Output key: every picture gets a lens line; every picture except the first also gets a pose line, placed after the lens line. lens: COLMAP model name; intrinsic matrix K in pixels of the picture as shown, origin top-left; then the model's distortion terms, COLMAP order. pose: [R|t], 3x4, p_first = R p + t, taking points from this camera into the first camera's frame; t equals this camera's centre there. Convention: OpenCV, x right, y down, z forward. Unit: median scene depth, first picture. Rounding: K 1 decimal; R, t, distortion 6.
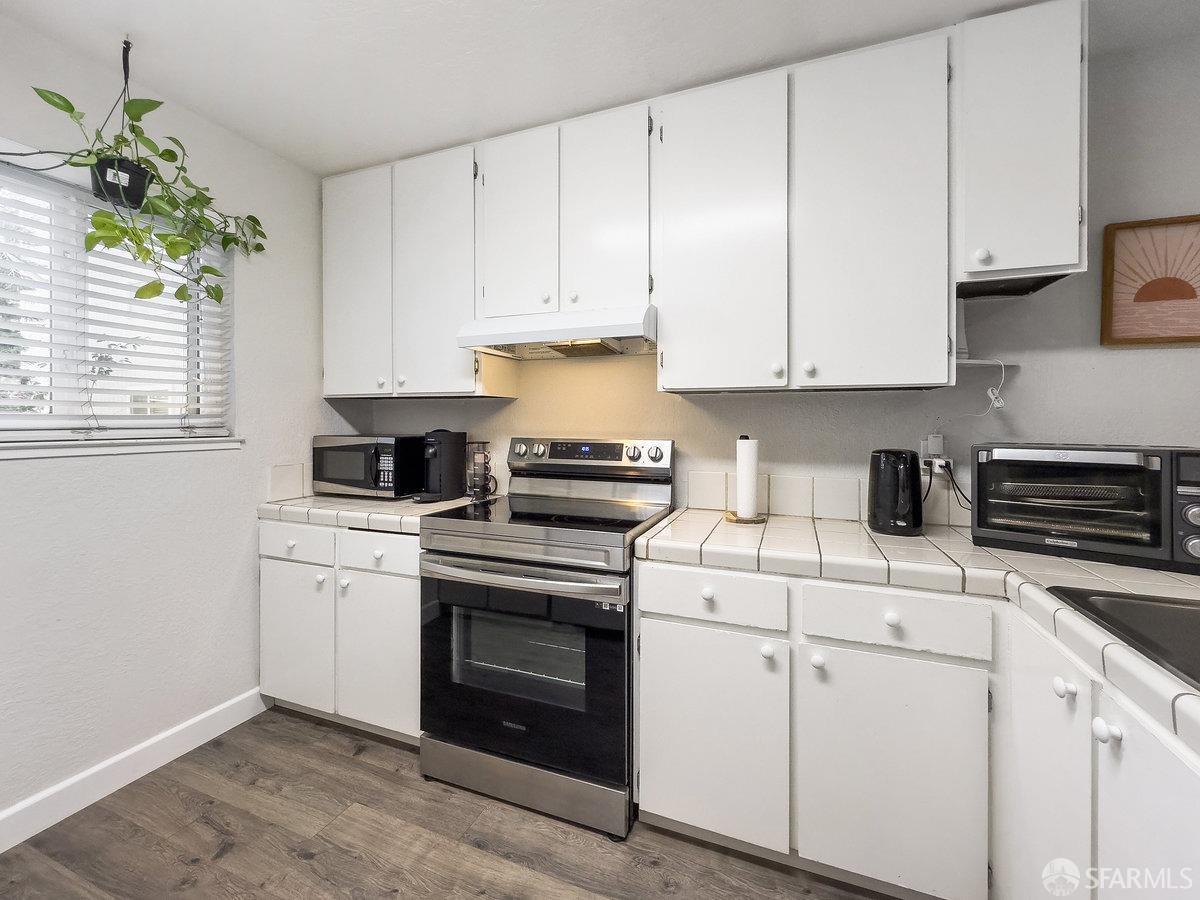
lens RADIAL K [[486.2, 0, 613.8], [0, 486.2, 425.2], [0, 0, 1]] dist [-0.004198, -0.000108]
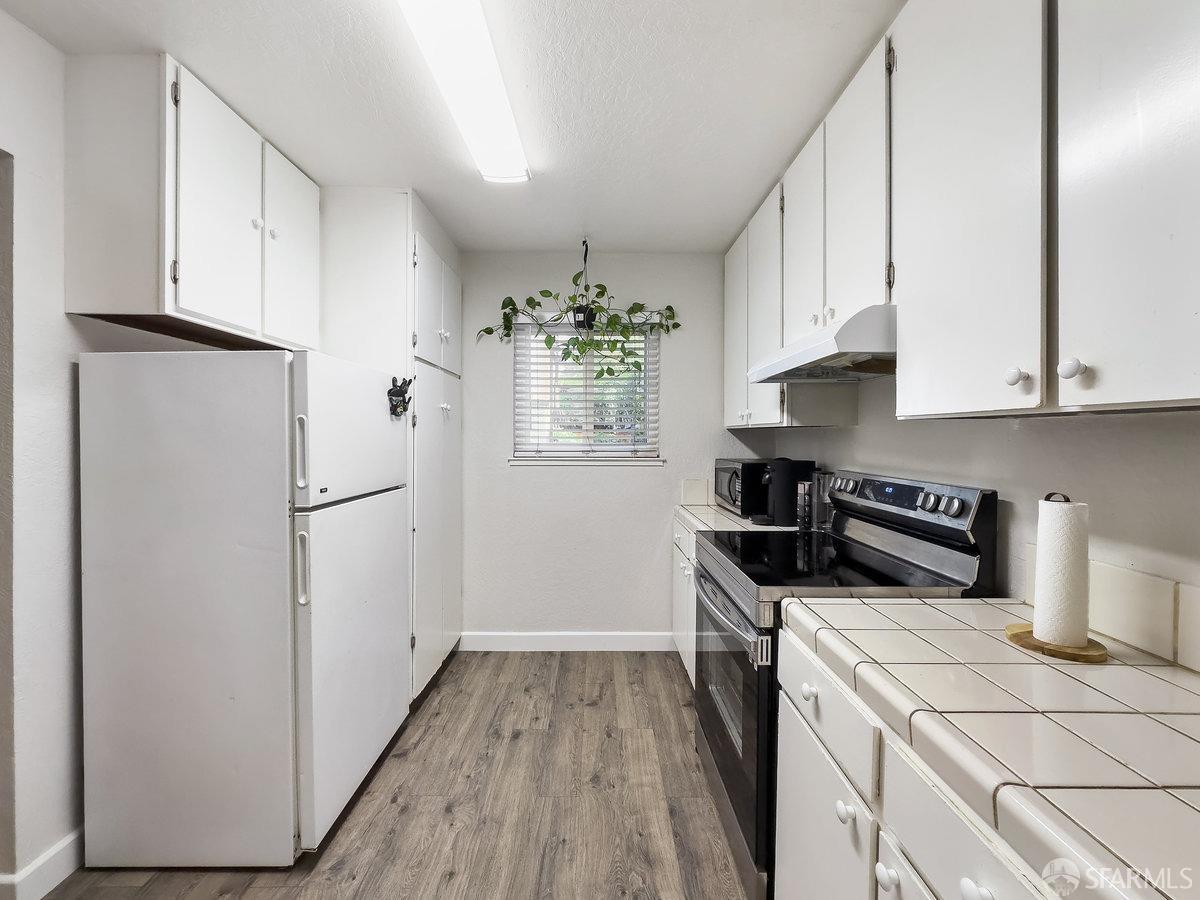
lens RADIAL K [[486.2, 0, 603.9], [0, 486.2, 443.5], [0, 0, 1]] dist [-0.004198, -0.000108]
pose [[0.362640, 0.013111, -0.931837, 0.663022], [-0.007604, 0.999909, 0.011110, -0.042213], [0.931898, 0.003057, 0.362707, 0.358768]]
